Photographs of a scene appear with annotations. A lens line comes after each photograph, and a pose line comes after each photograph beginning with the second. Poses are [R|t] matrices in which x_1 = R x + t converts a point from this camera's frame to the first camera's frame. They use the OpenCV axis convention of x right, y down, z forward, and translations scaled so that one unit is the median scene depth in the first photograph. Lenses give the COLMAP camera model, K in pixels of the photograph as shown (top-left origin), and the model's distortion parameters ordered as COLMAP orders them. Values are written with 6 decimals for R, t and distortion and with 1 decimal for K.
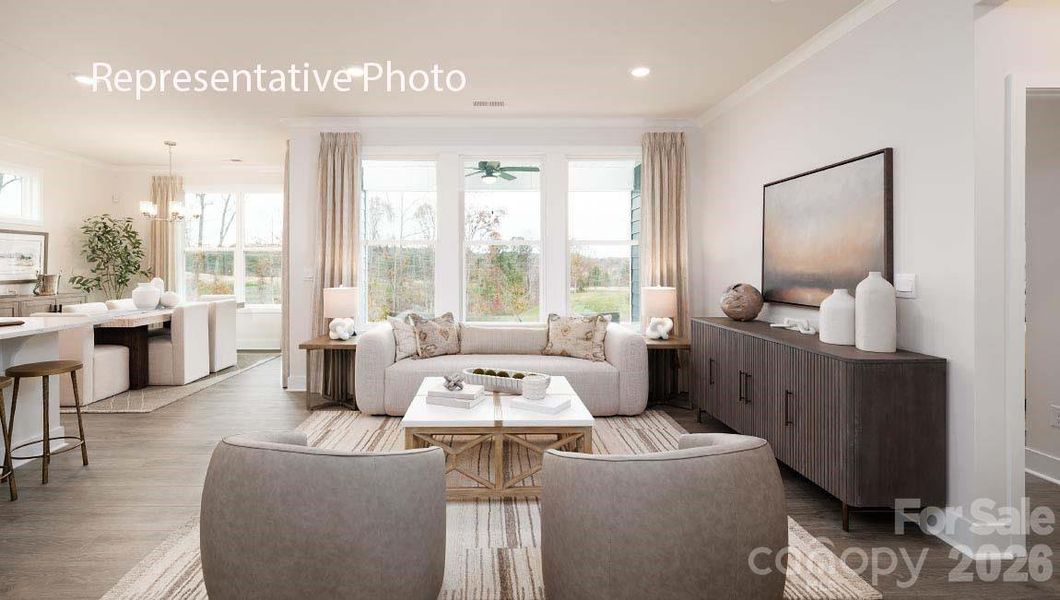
lens RADIAL K [[493.5, 0, 491.6], [0, 493.5, 262.6], [0, 0, 1]] dist [-0.002179, -0.000472]
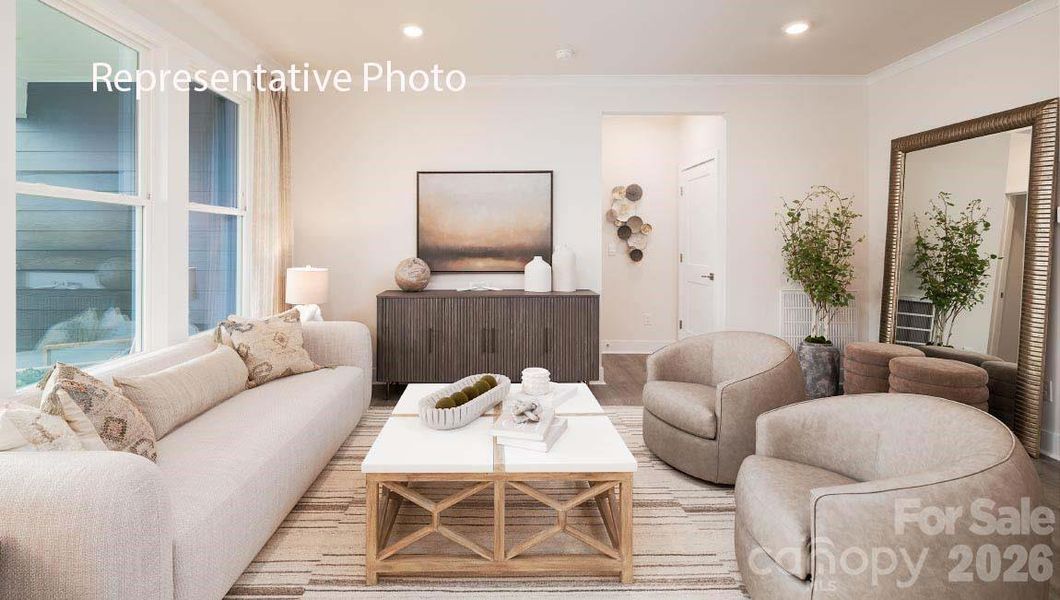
lens RADIAL K [[493.5, 0, 494.5], [0, 493.5, 245.7], [0, 0, 1]] dist [-0.019012, 0.000254]
pose [[0.008542, -0.011855, 0.999893, -0.399024], [-0.000679, 0.999929, 0.011861, 0.001052], [-0.999963, -0.000781, 0.008533, 0.543745]]
